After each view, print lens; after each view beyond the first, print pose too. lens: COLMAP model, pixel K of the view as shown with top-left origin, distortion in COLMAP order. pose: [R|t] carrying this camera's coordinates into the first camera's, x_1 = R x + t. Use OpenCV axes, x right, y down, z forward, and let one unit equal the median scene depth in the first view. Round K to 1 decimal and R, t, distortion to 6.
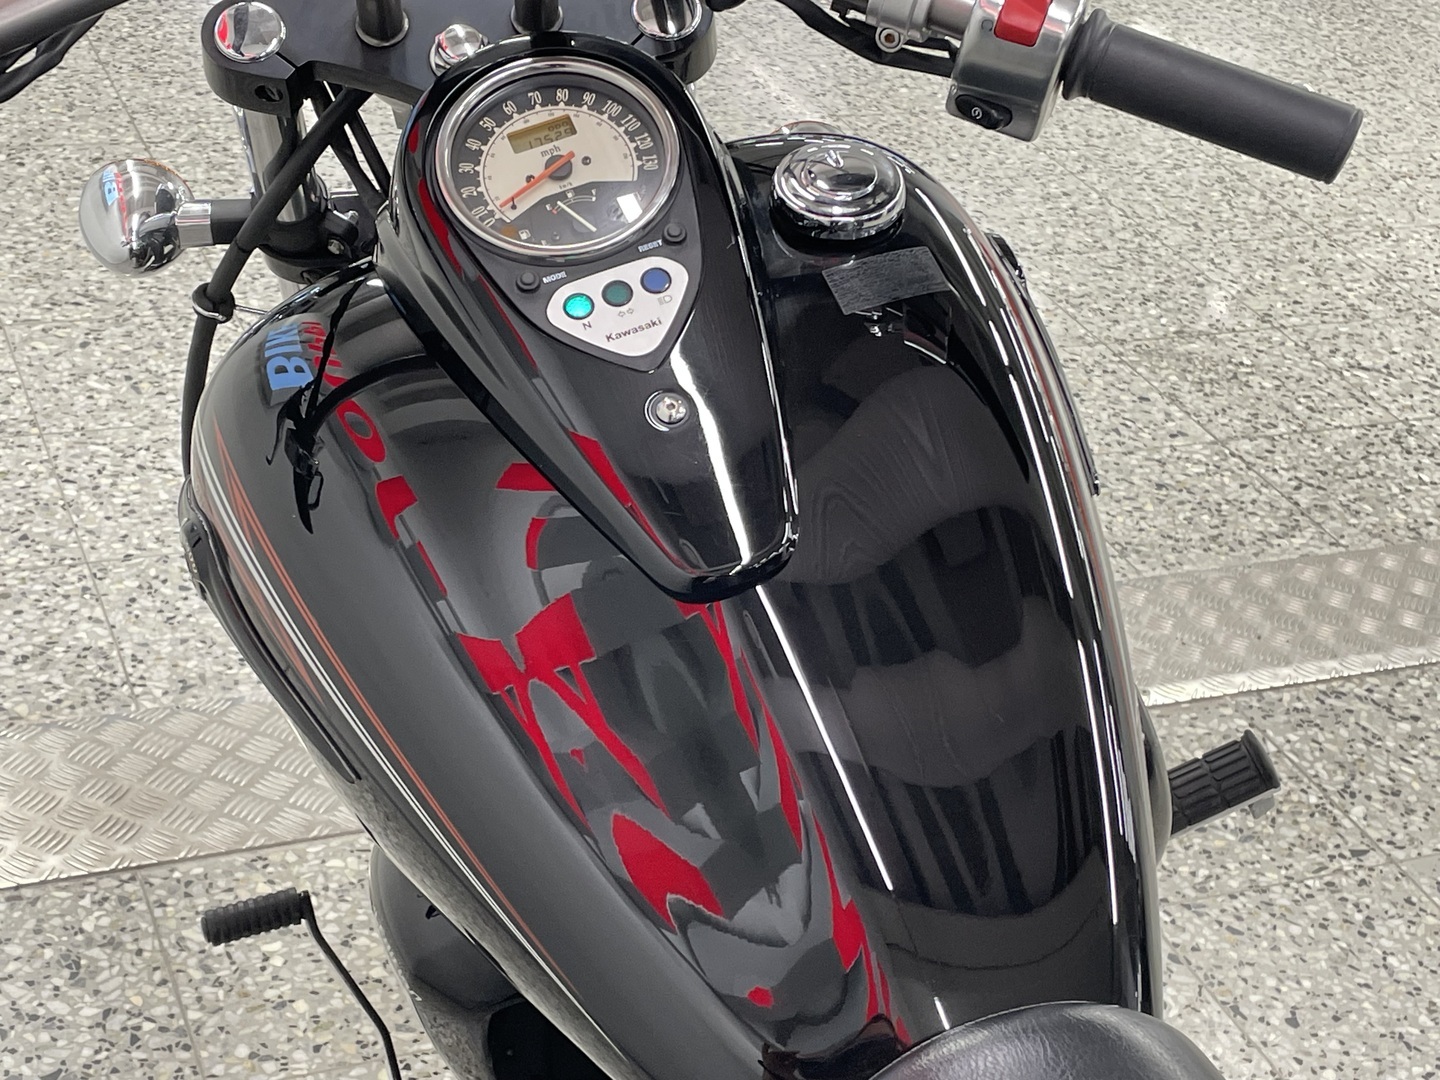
lens RADIAL K [[2334.3, 0, 719.6], [0, 2334.3, 540.8], [0, 0, 1]] dist [0.124998, 0.000000]
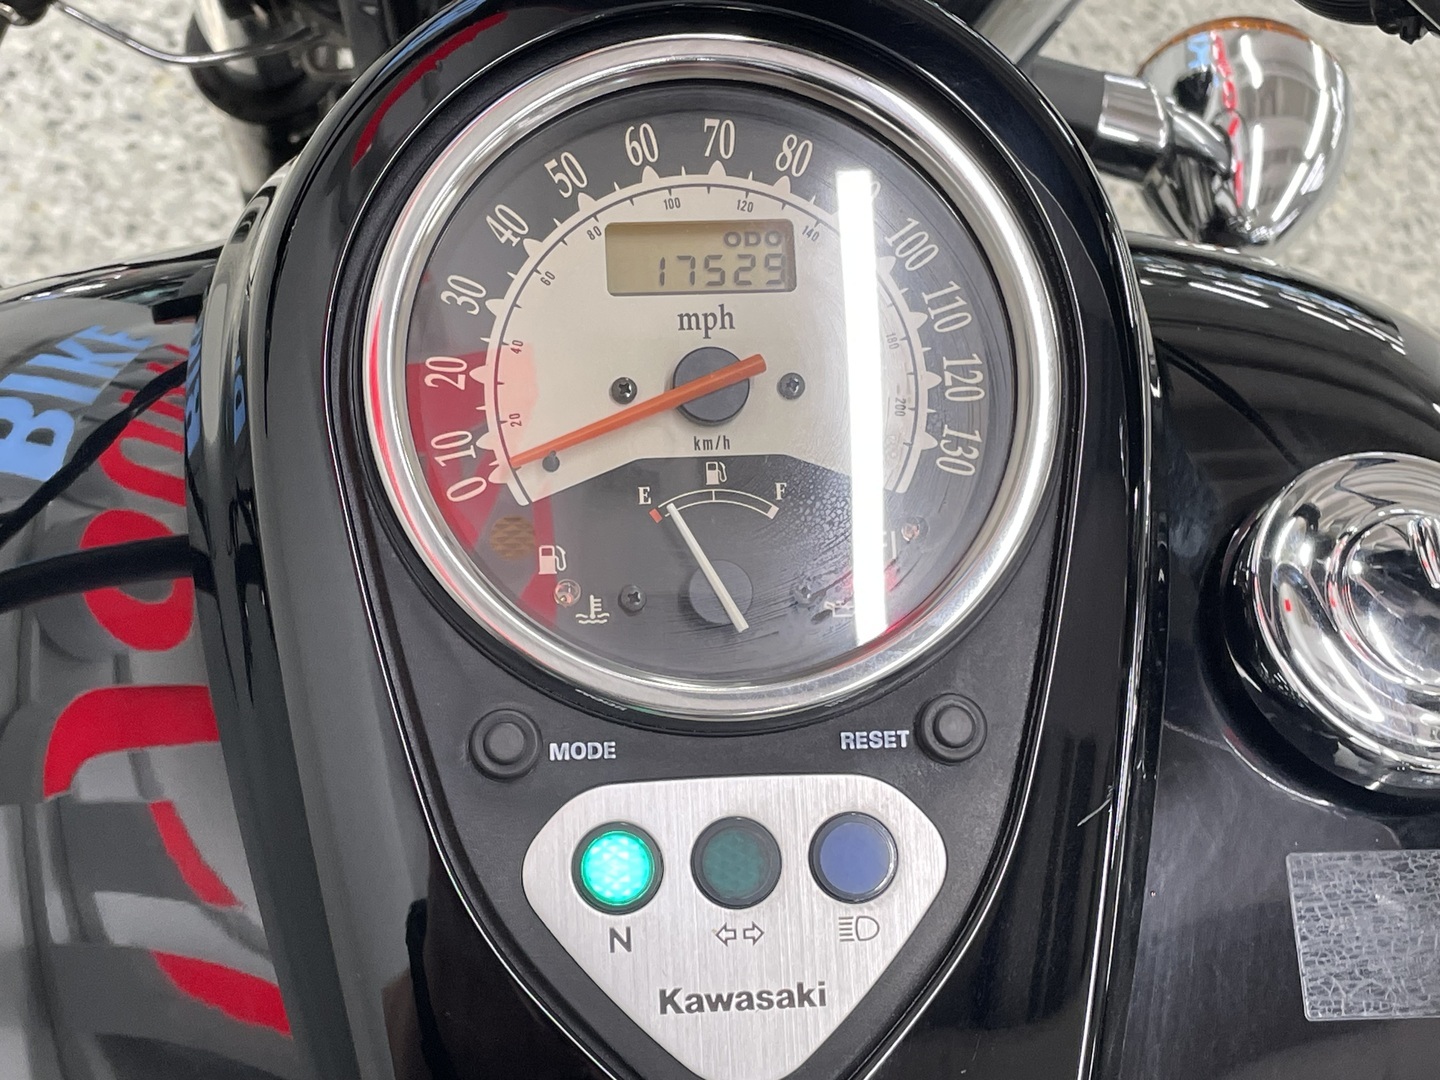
lens RADIAL K [[2334.3, 0, 719.5], [0, 2334.3, 538.6], [0, 0, 1]] dist [0.124998, 0.000000]
pose [[0.940074, 0.338841, 0.038046, -0.073218], [-0.336356, 0.903263, 0.266423, -0.233436], [0.055909, -0.263255, 0.963105, 0.657719]]
